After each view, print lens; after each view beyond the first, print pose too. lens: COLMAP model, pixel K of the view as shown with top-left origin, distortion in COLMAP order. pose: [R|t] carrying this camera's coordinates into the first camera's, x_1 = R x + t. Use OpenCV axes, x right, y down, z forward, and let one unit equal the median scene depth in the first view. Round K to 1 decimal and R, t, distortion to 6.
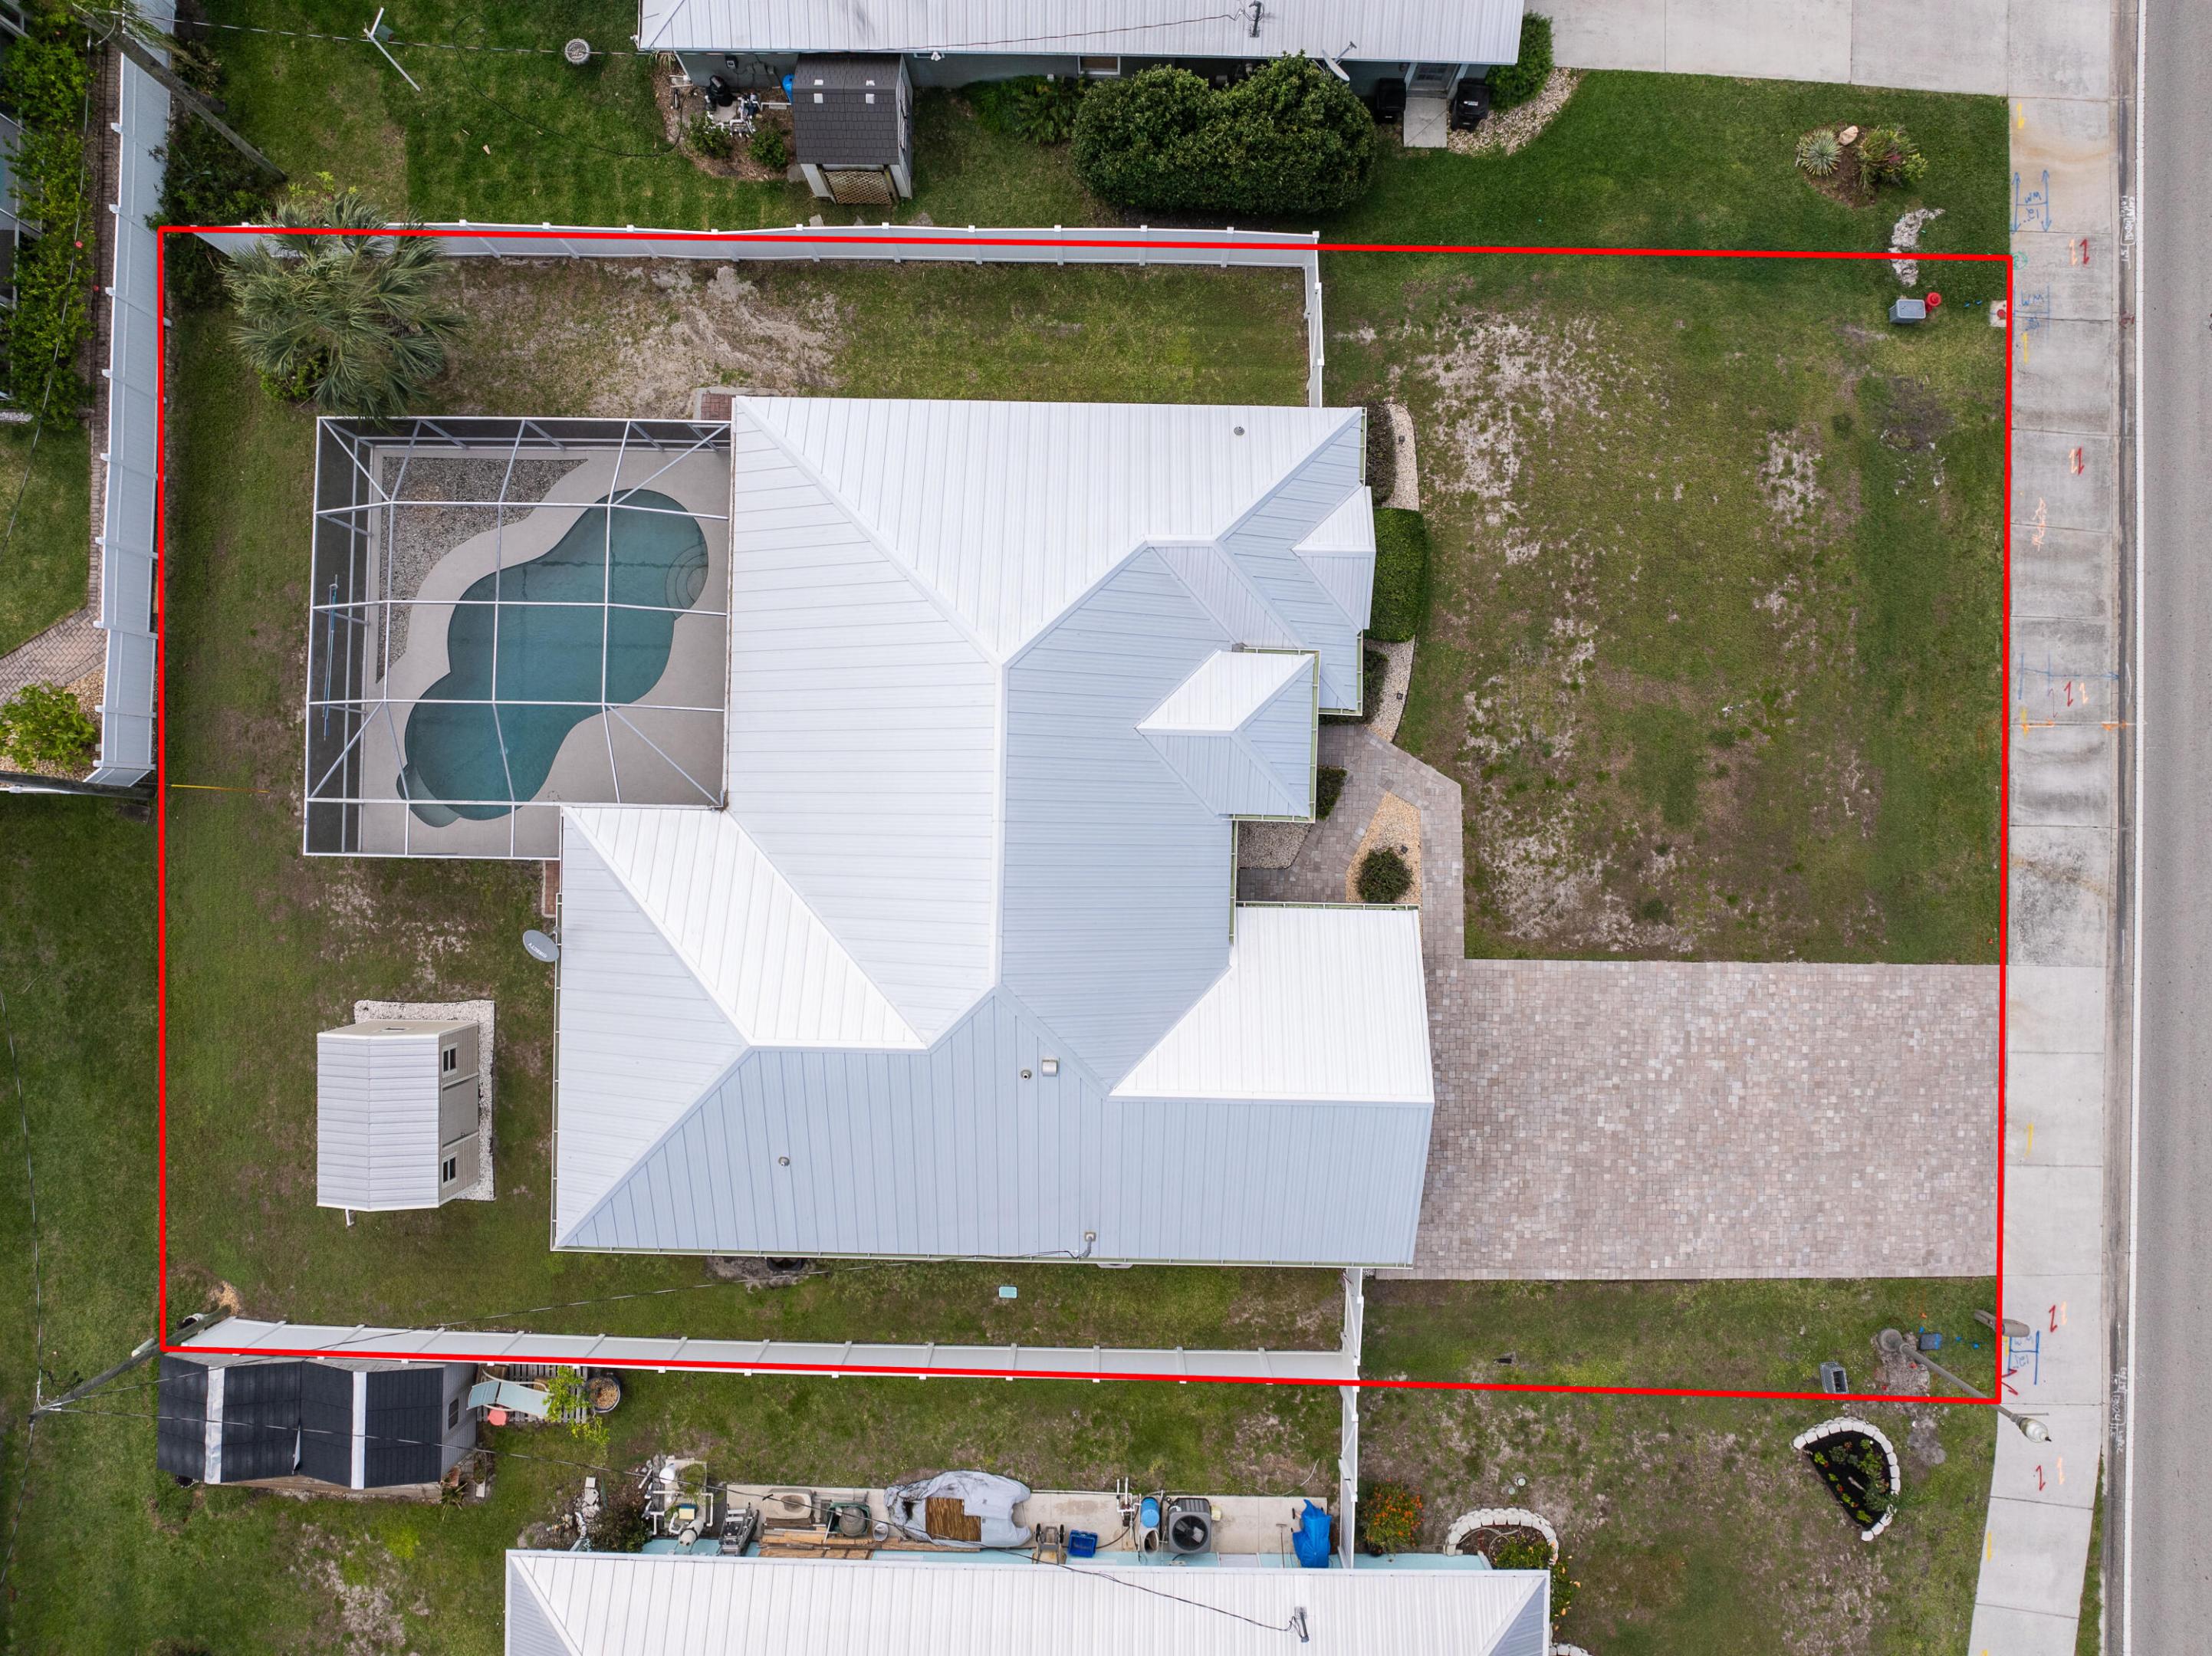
lens RADIAL K [[1572.6, 0, 1104.5], [0, 1572.6, 810.0], [0, 0, 1]] dist [-0.067791, 0.036718]
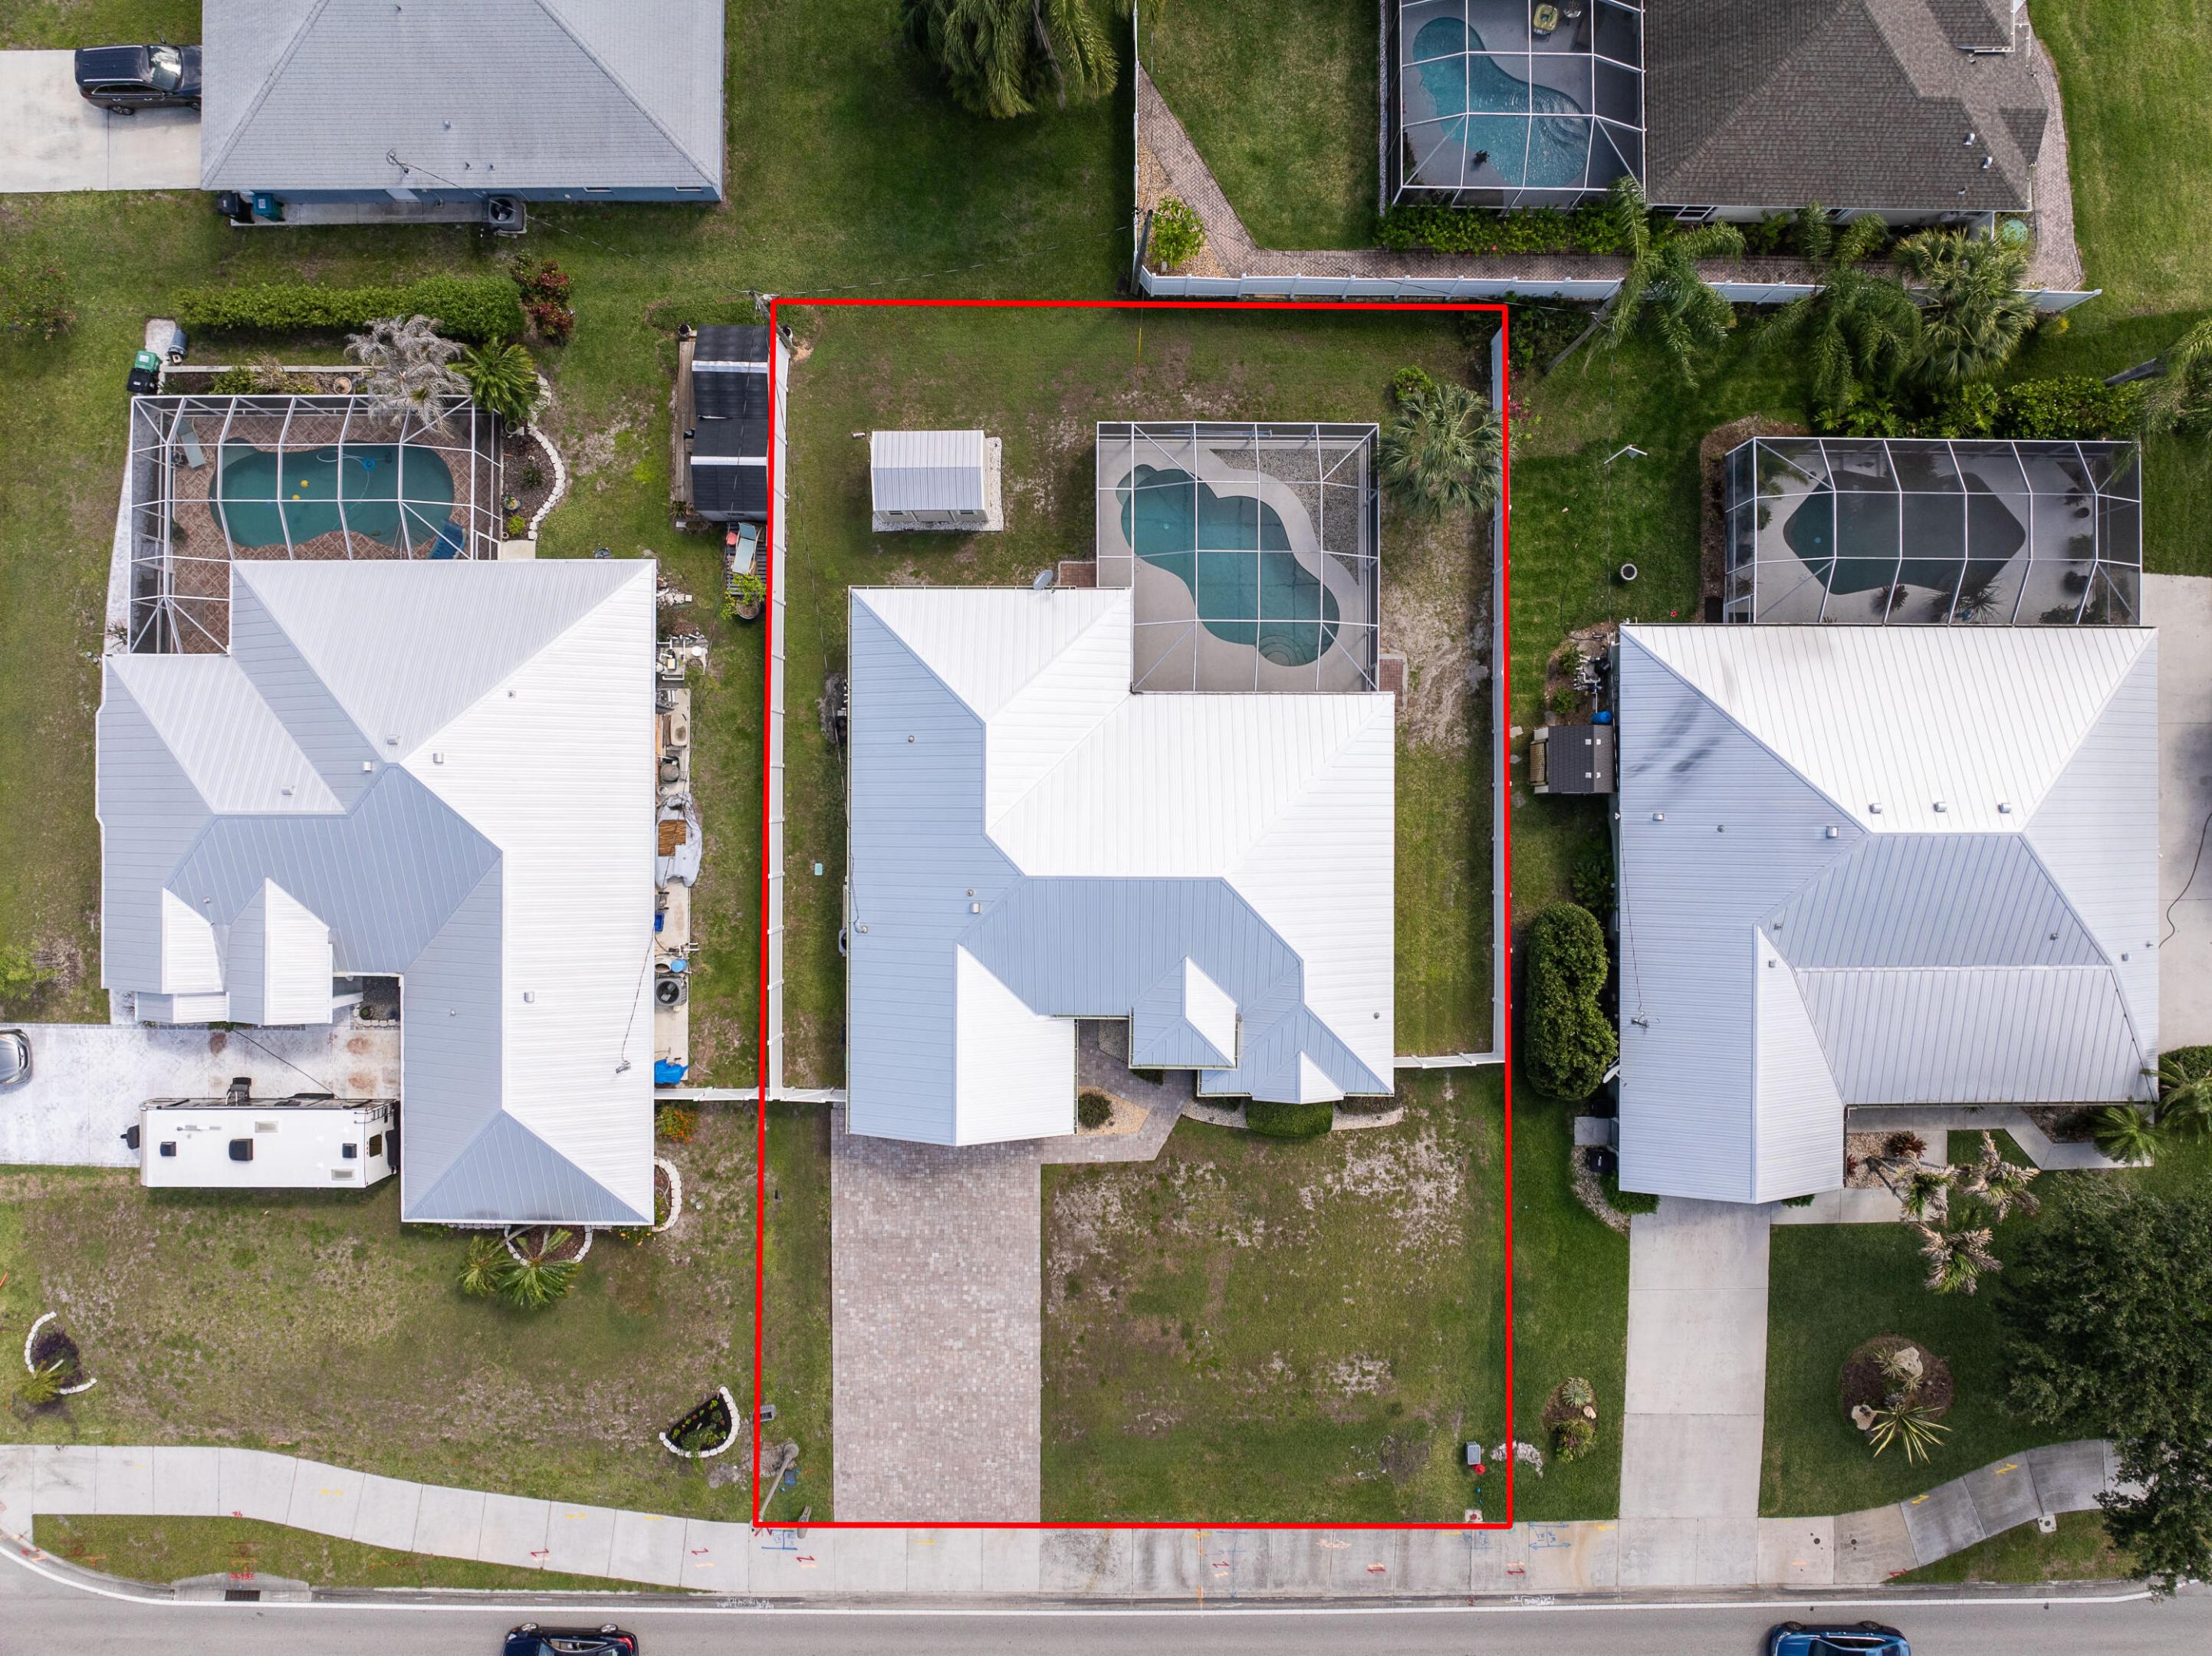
lens RADIAL K [[1539.4, 0, 1107.6], [0, 1539.4, 794.9], [0, 0, 1]] dist [-0.058822, 0.001549]
pose [[0.015570, 0.999814, -0.011410, -0.113182], [-0.999851, 0.015654, 0.007292, 0.012875], [0.007469, 0.011295, 0.999908, -0.504459]]
